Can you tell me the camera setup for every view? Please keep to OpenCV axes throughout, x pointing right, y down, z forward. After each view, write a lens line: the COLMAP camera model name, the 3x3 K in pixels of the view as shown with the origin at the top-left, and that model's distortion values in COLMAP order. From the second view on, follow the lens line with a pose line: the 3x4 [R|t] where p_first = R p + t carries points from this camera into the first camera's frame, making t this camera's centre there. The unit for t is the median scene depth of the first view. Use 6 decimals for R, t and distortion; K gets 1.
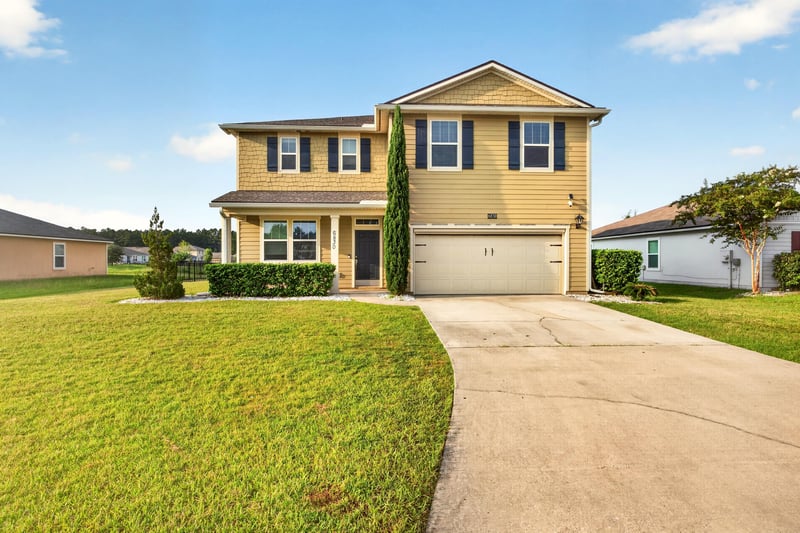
lens RADIAL K [[427.9, 0, 407.1], [0, 427.9, 263.8], [0, 0, 1]] dist [-0.031399, -0.000692]
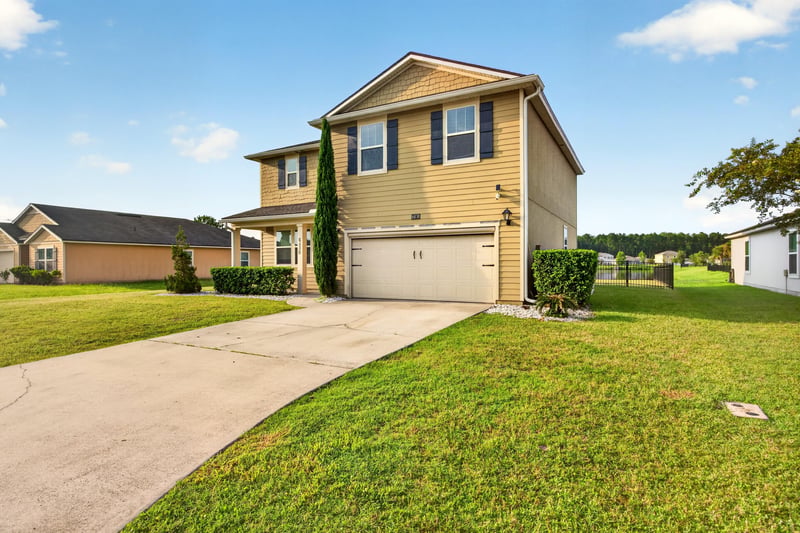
lens RADIAL K [[427.9, 0, 407.1], [0, 427.9, 263.8], [0, 0, 1]] dist [-0.031399, -0.000692]
pose [[0.859112, -0.003072, -0.511778, 0.662110], [0.000552, 0.999987, -0.005076, -0.003287], [0.511787, 0.004079, 0.859103, 0.183139]]
